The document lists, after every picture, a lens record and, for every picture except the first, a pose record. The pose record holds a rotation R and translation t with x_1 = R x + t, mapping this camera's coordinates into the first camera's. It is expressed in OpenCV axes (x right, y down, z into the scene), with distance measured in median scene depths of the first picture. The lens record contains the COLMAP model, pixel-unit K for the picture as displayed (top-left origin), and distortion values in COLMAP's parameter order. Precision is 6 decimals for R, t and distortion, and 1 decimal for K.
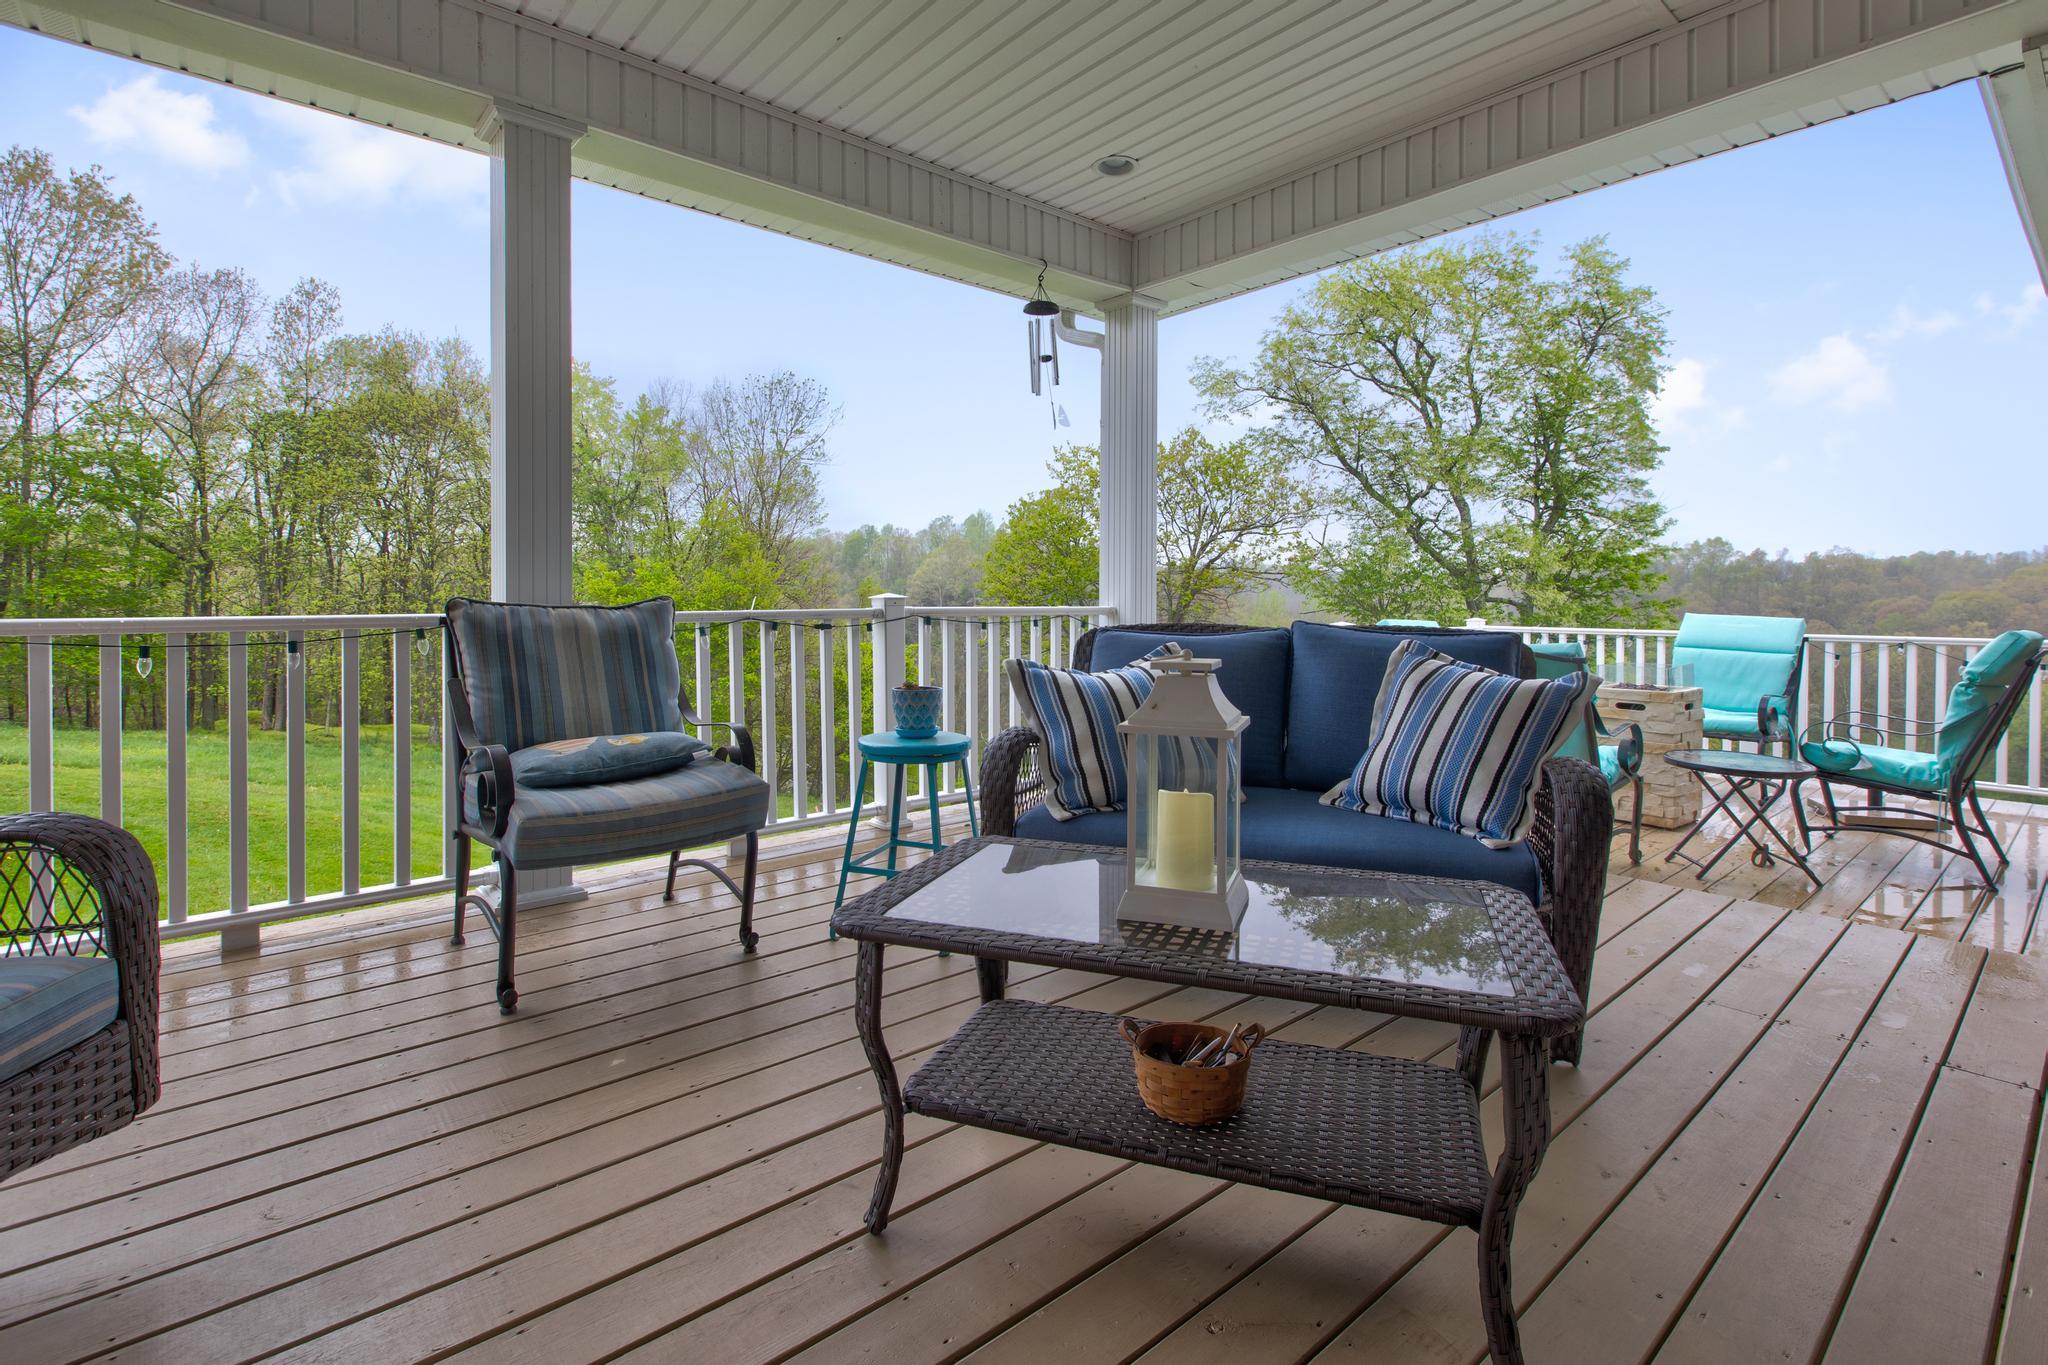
lens RADIAL K [[951.8, 0, 1026.6], [0, 951.8, 587.8], [0, 0, 1]] dist [0.016943, -0.000101]
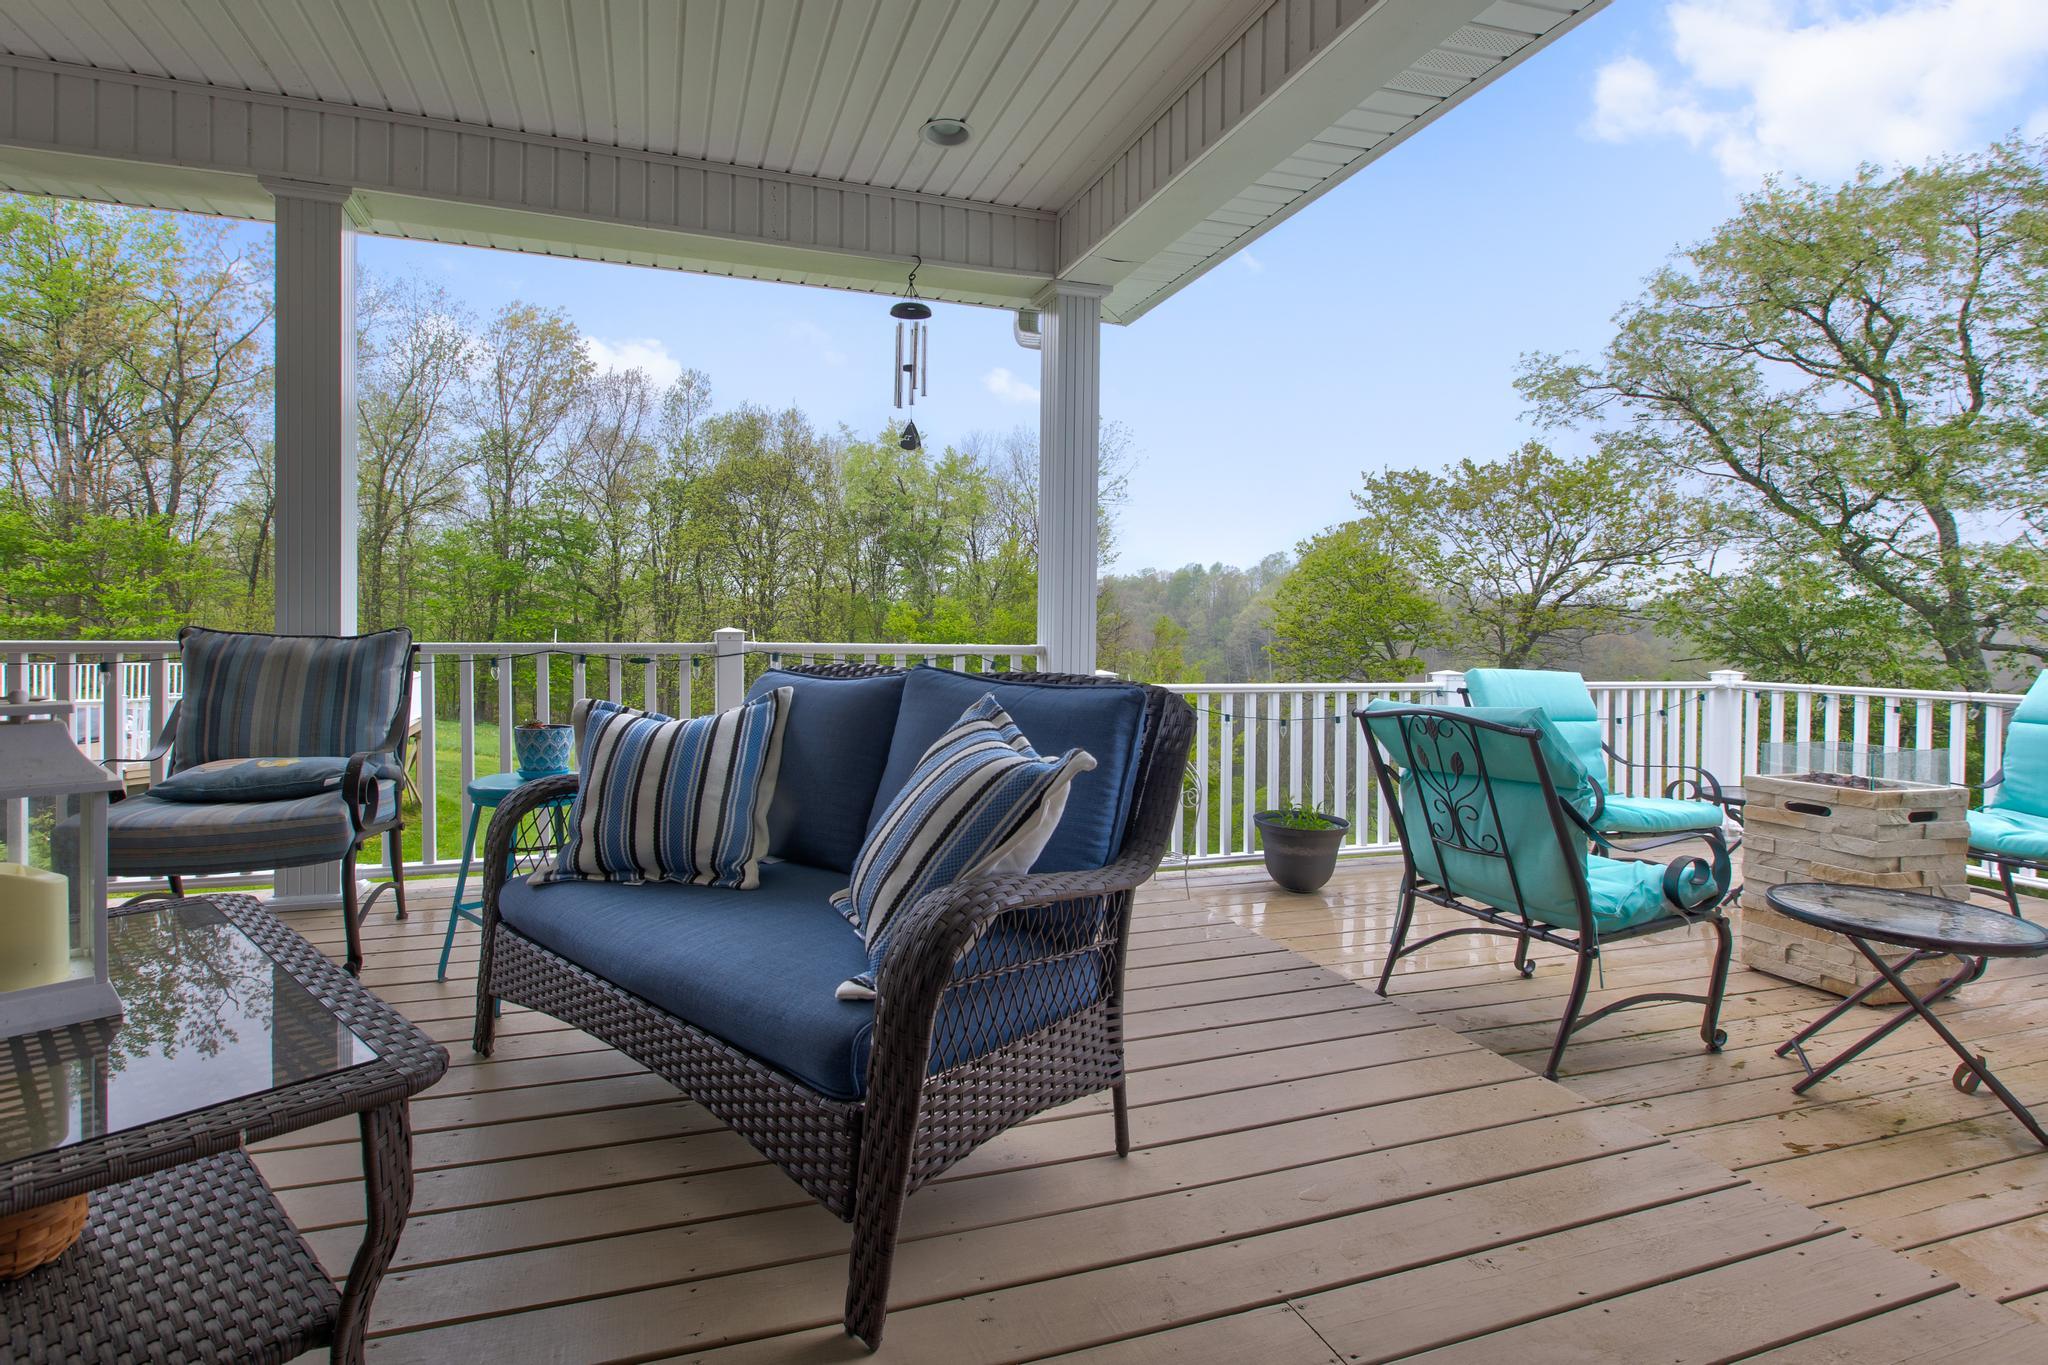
lens RADIAL K [[944.9, 0, 1025.4], [0, 944.9, 641.5], [0, 0, 1]] dist [0.019305, -0.009218]
pose [[0.918531, 0.012394, -0.395155, 0.107377], [-0.006479, 0.999846, 0.016300, 0.000411], [0.395297, -0.012412, 0.918470, 0.050837]]
